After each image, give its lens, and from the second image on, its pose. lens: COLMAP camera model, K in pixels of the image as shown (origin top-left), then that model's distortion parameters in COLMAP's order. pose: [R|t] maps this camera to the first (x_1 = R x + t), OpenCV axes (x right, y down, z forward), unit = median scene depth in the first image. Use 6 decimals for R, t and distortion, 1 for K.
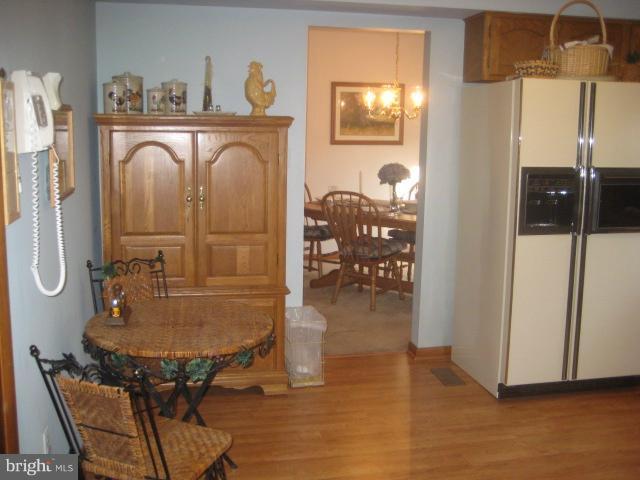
lens RADIAL K [[690.4, 0, 320.0], [0, 690.4, 240.0], [0, 0, 1]] dist [-0.162131, 0.288476]
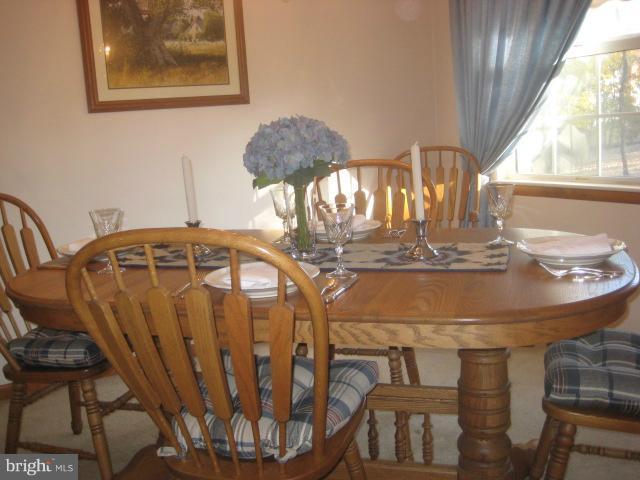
lens RADIAL K [[690.4, 0, 320.0], [0, 690.4, 240.0], [0, 0, 1]] dist [-0.162131, 0.288476]
pose [[0.943846, -0.126654, 0.305146, 0.012155], [0.129598, 0.991509, 0.010676, -0.045439], [-0.303907, 0.029469, 0.952246, 0.553414]]
